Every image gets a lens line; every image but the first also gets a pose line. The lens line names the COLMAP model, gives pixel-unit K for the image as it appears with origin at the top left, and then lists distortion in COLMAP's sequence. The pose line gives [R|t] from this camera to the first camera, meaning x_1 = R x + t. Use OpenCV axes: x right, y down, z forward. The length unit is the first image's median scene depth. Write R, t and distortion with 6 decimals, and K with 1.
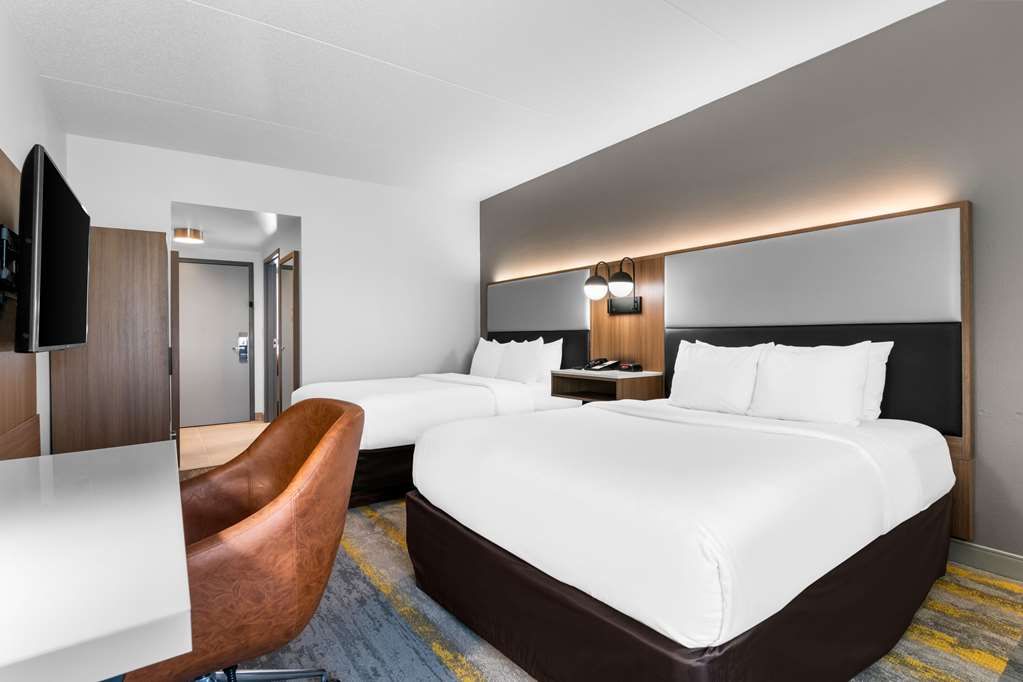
lens RADIAL K [[483.8, 0, 511.5], [0, 483.8, 341.0], [0, 0, 1]] dist [-0.000451, -0.000045]
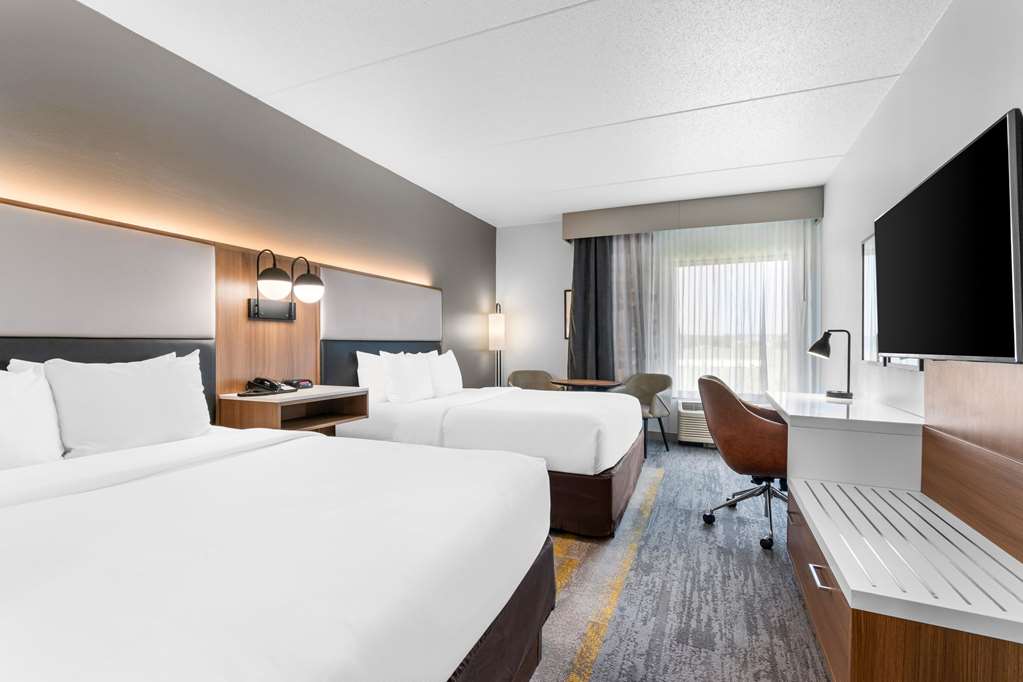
lens RADIAL K [[466.6, 0, 511.5], [0, 466.6, 341.0], [0, 0, 1]] dist [-0.000122, -0.000036]
pose [[-0.516248, 0.022062, 0.856155, -0.650508], [0.016594, 0.999738, -0.015757, -0.003045], [-0.856279, 0.006073, -0.516479, 1.075157]]
